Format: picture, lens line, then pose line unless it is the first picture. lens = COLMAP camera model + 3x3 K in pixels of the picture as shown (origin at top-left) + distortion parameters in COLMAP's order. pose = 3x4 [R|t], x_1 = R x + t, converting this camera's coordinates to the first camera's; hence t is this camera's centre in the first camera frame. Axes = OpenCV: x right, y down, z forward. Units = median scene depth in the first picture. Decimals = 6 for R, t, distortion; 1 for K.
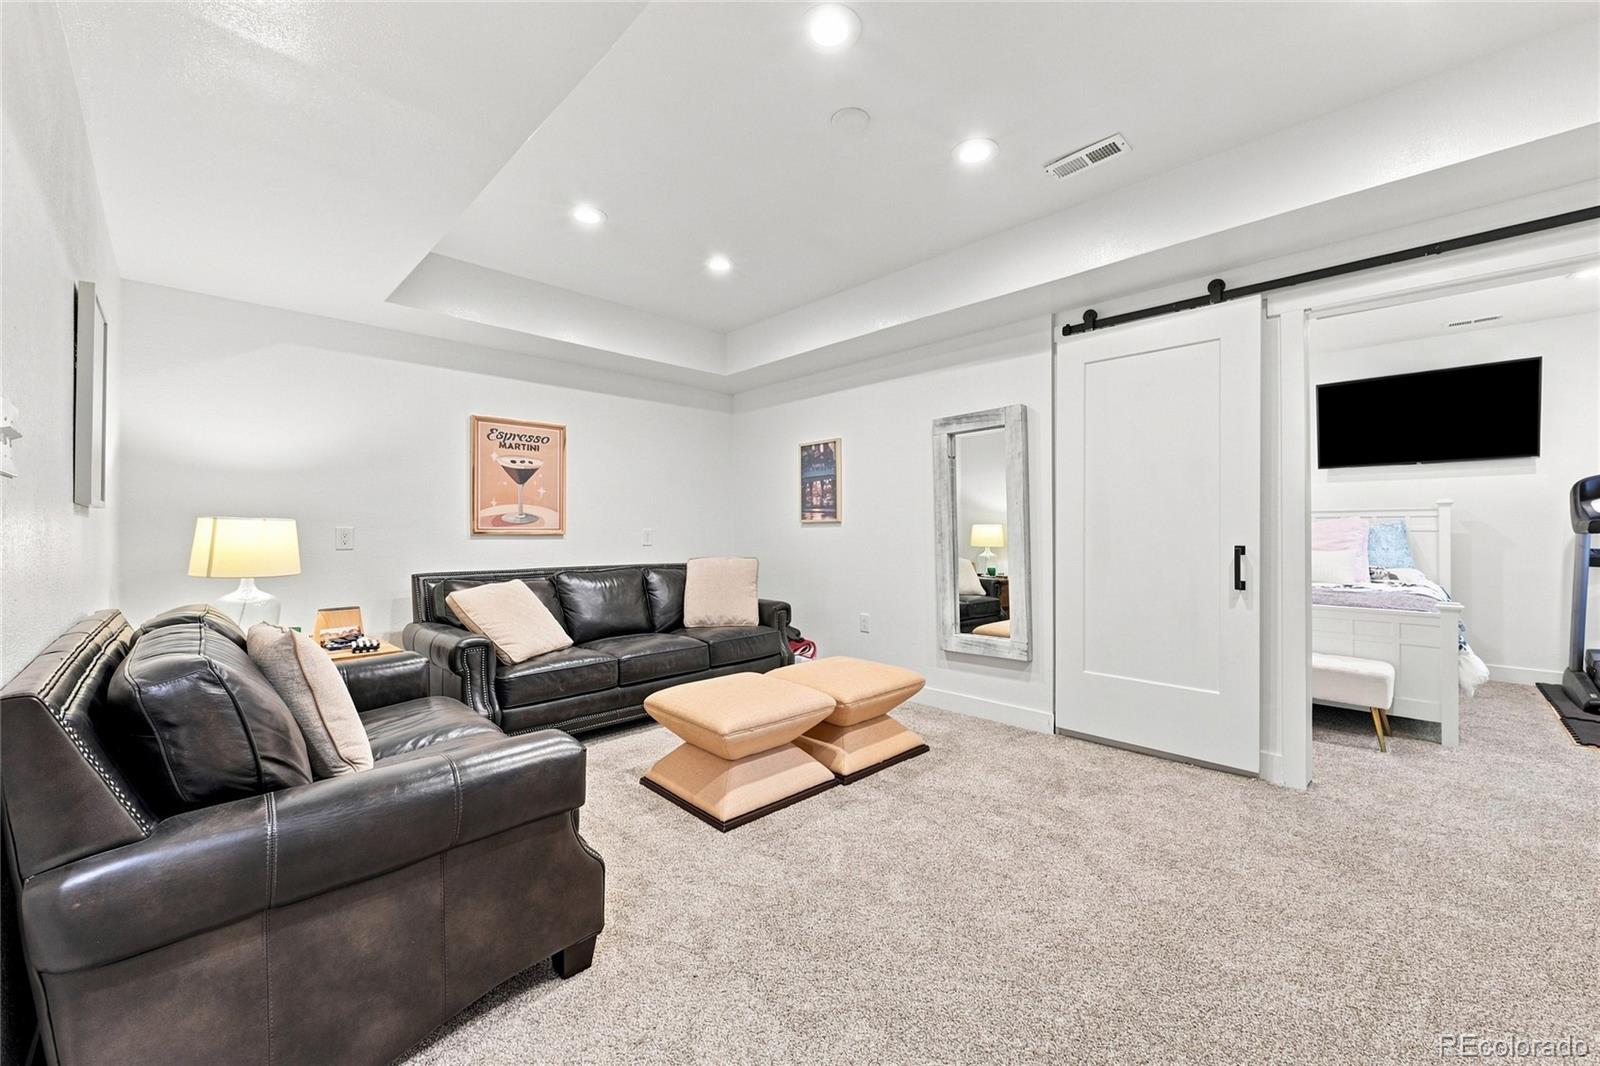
lens RADIAL K [[638.9, 0, 793.7], [0, 638.9, 530.1], [0, 0, 1]] dist [-0.002324, -0.000158]
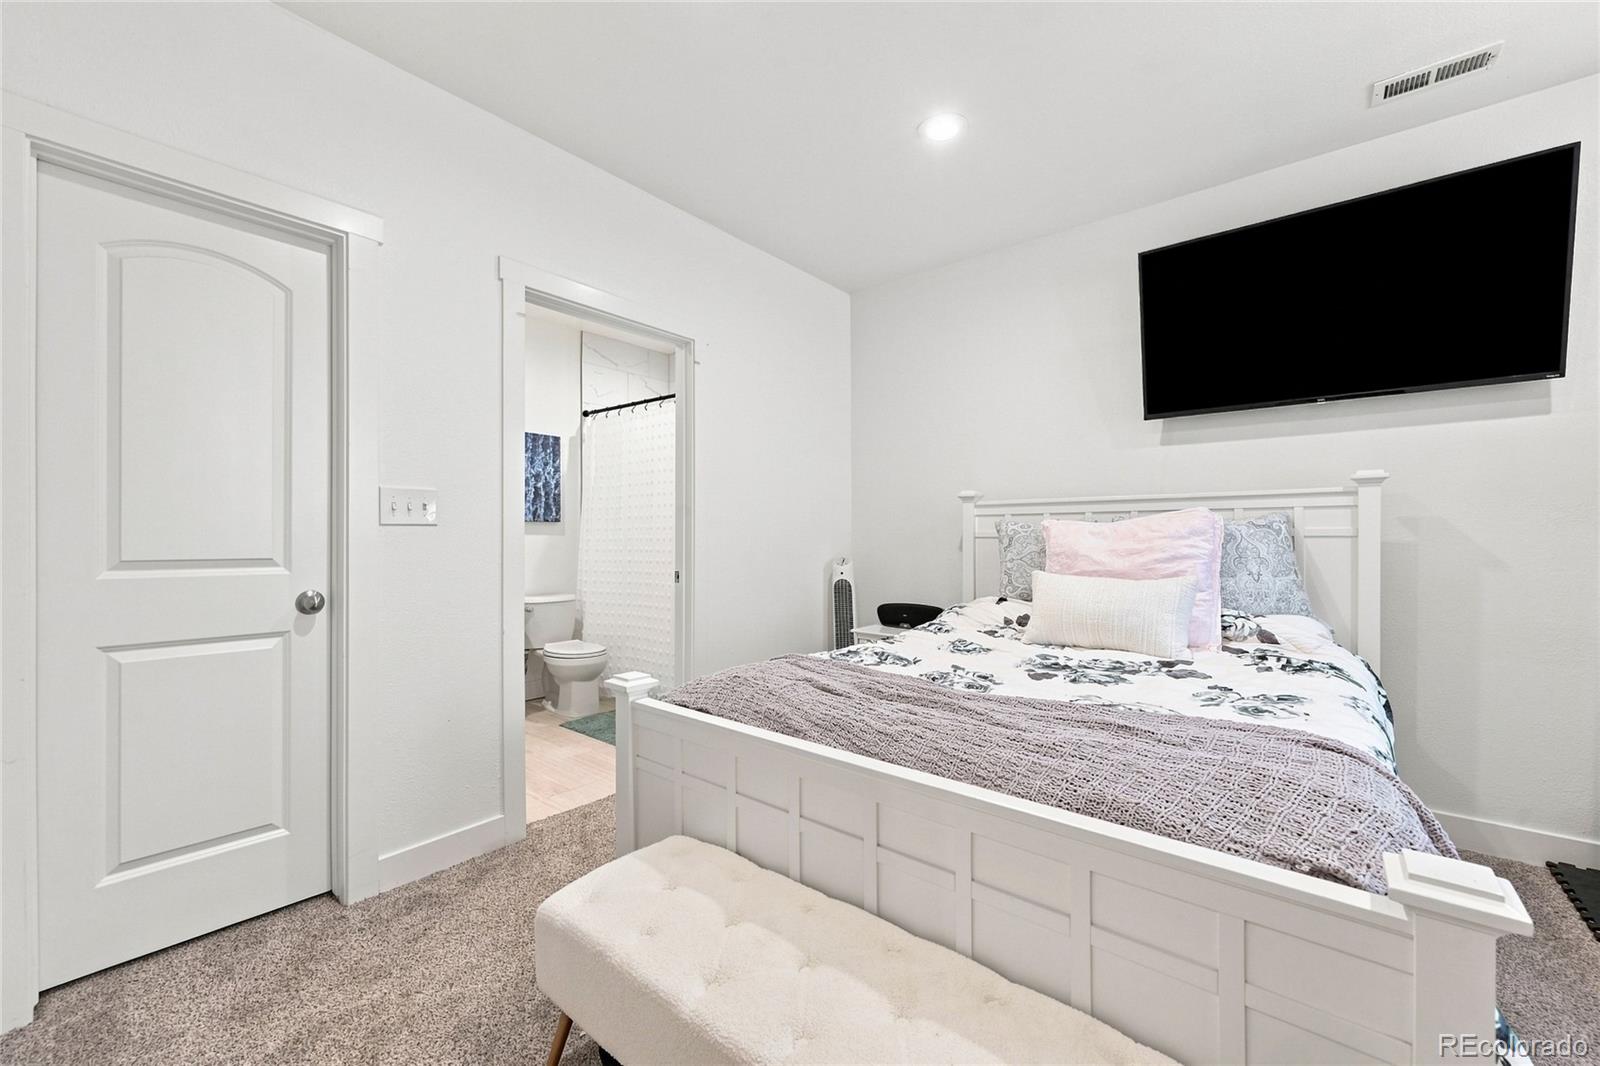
lens RADIAL K [[655.1, 0, 796.6], [0, 655.1, 537.5], [0, 0, 1]] dist [0.000082, 0.000232]
pose [[0.994891, -0.000521, 0.100956, 0.537987], [-0.000899, 0.999901, 0.014024, -0.004531], [-0.100953, -0.014043, 0.994792, 0.547517]]
